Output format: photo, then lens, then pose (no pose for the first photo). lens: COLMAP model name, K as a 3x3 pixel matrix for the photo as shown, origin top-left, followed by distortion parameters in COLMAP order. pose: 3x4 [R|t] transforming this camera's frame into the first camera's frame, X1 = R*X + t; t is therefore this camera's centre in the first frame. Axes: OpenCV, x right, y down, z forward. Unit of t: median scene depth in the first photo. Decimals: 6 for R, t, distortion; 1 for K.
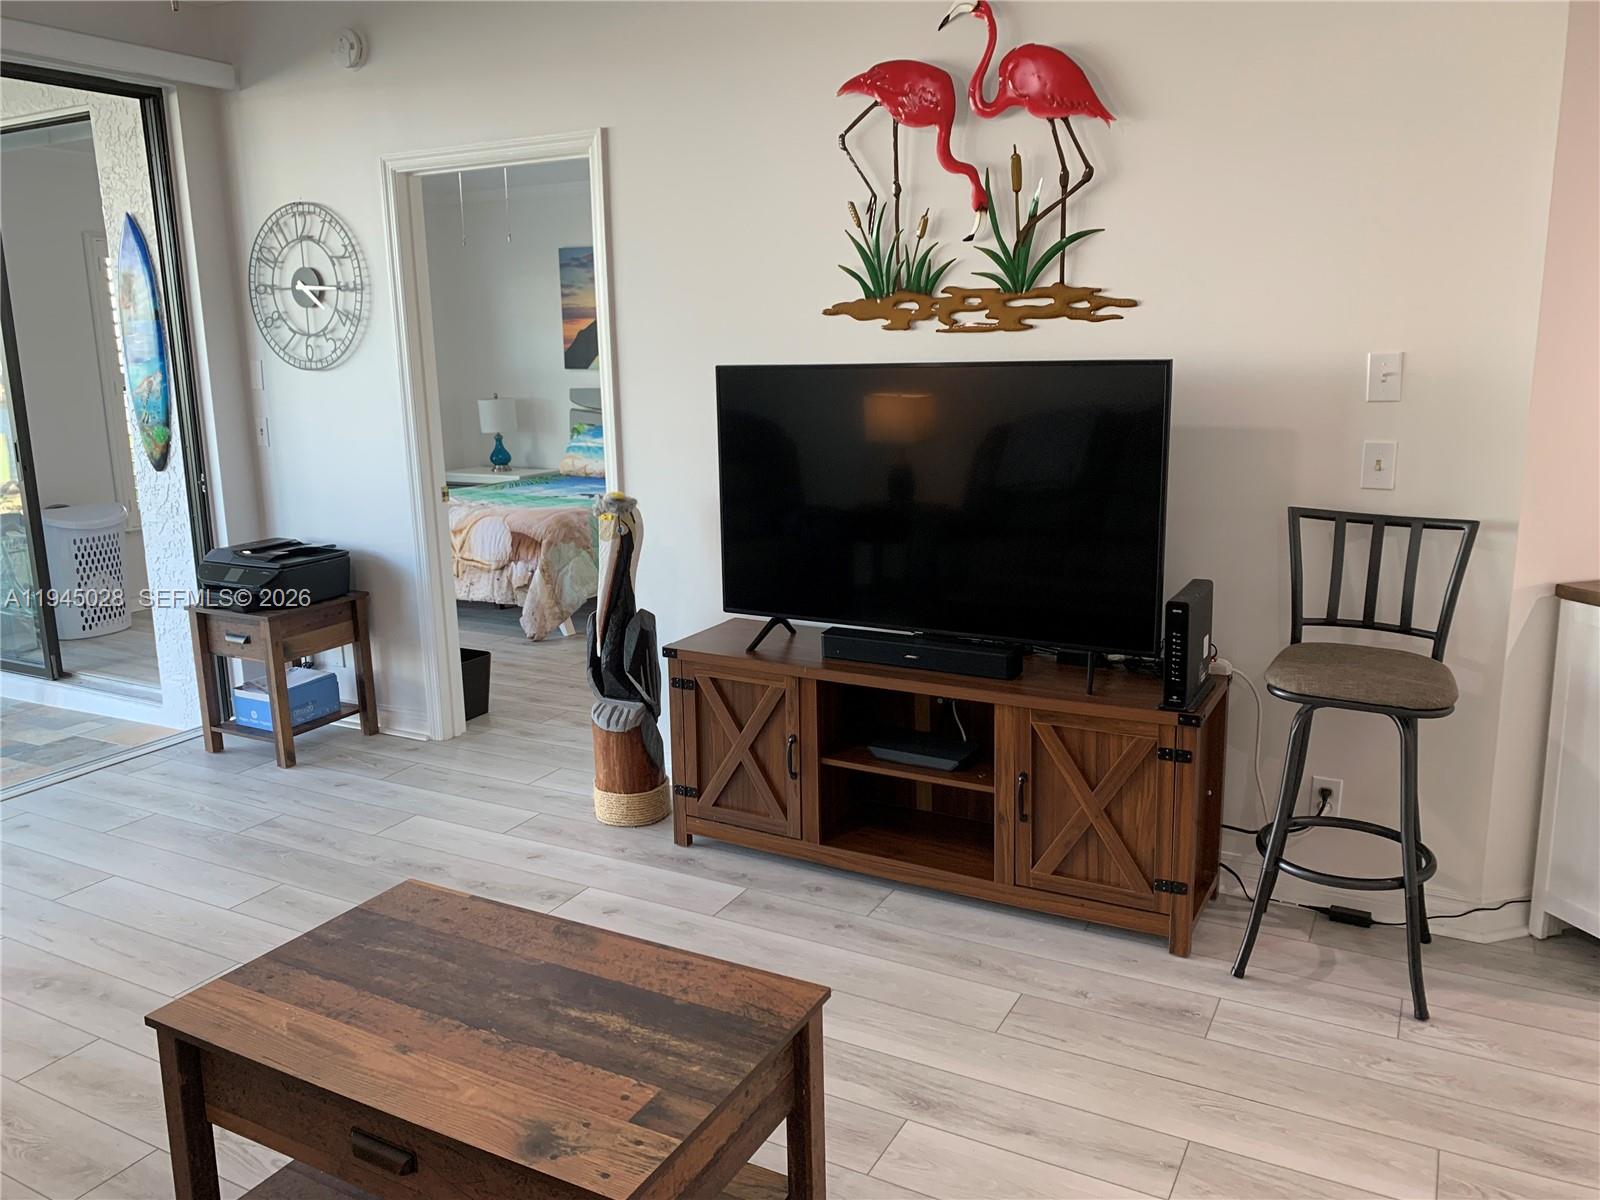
lens RADIAL K [[1227.8, 0, 796.4], [0, 1227.8, 591.1], [0, 0, 1]] dist [0.058363, -0.077946]
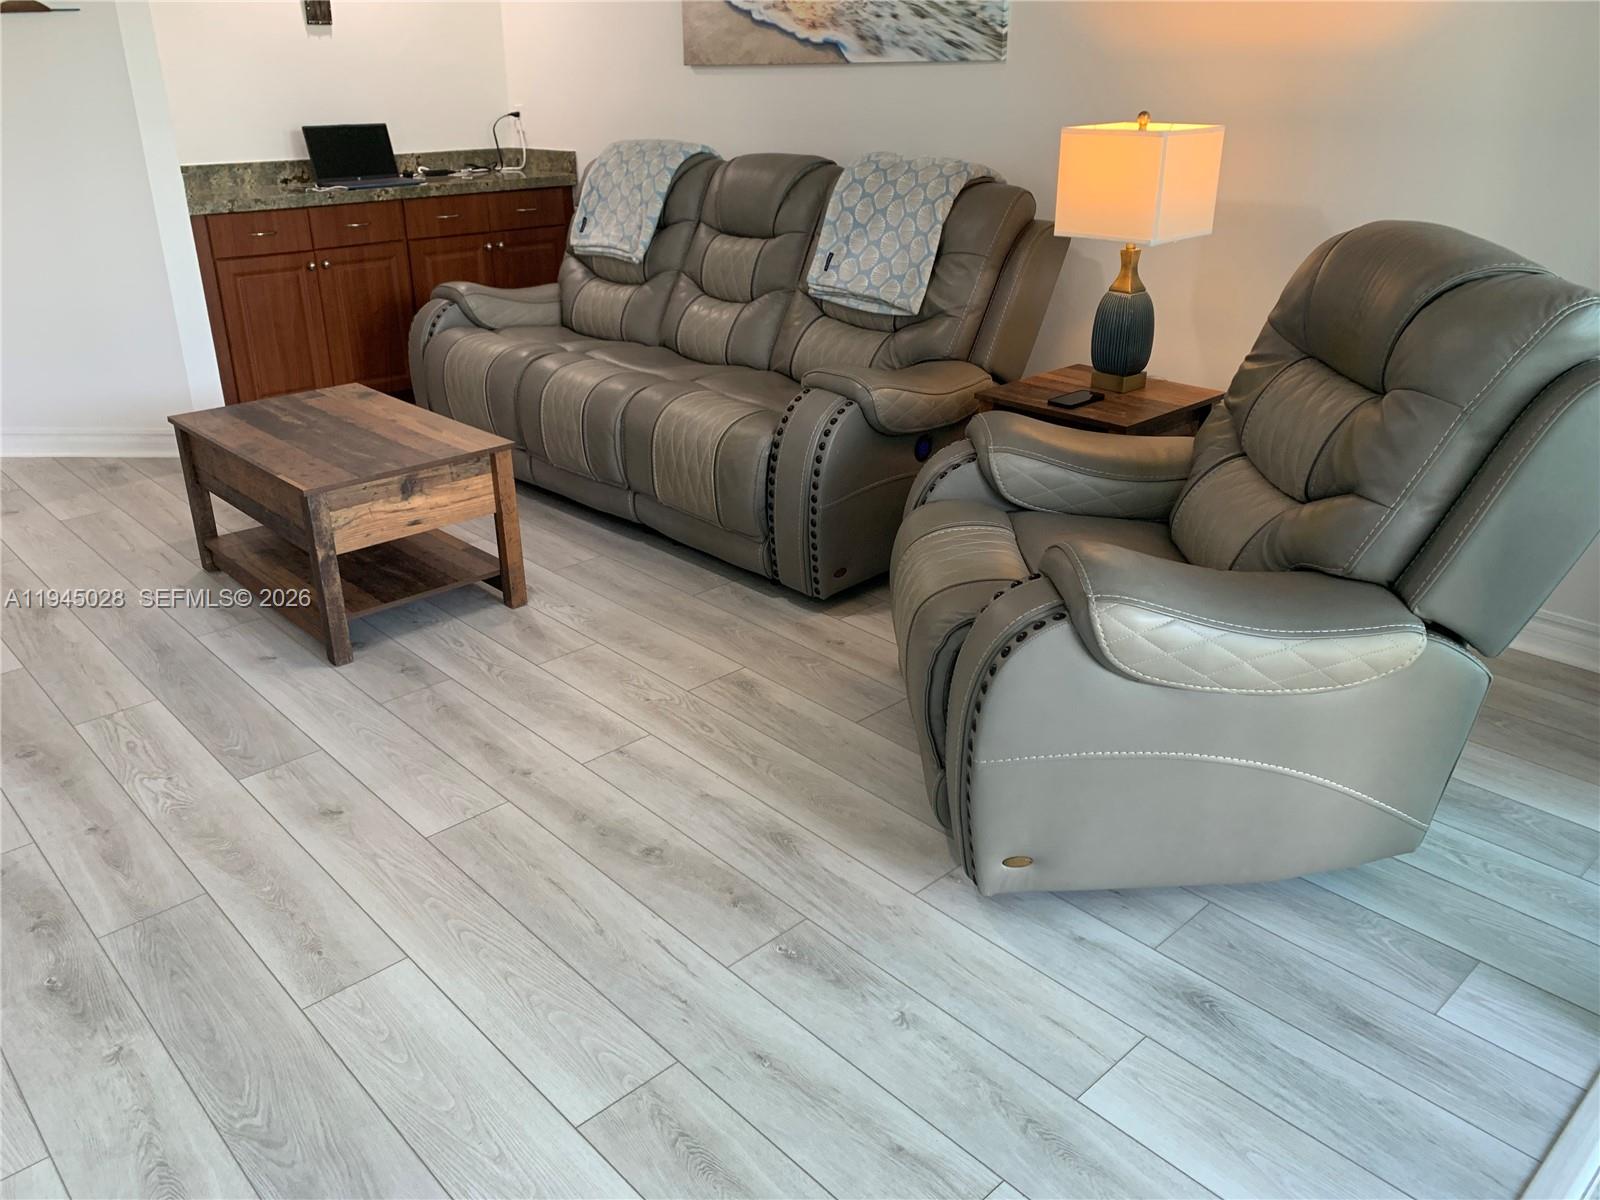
lens RADIAL K [[1233.0, 0, 784.9], [0, 1233.0, 589.6], [0, 0, 1]] dist [0.048129, -0.063996]
pose [[-0.947406, -0.102933, 0.303030, -0.764242], [0.086876, 0.828593, 0.553069, -0.206977], [-0.308017, 0.550307, -0.776072, 1.255196]]
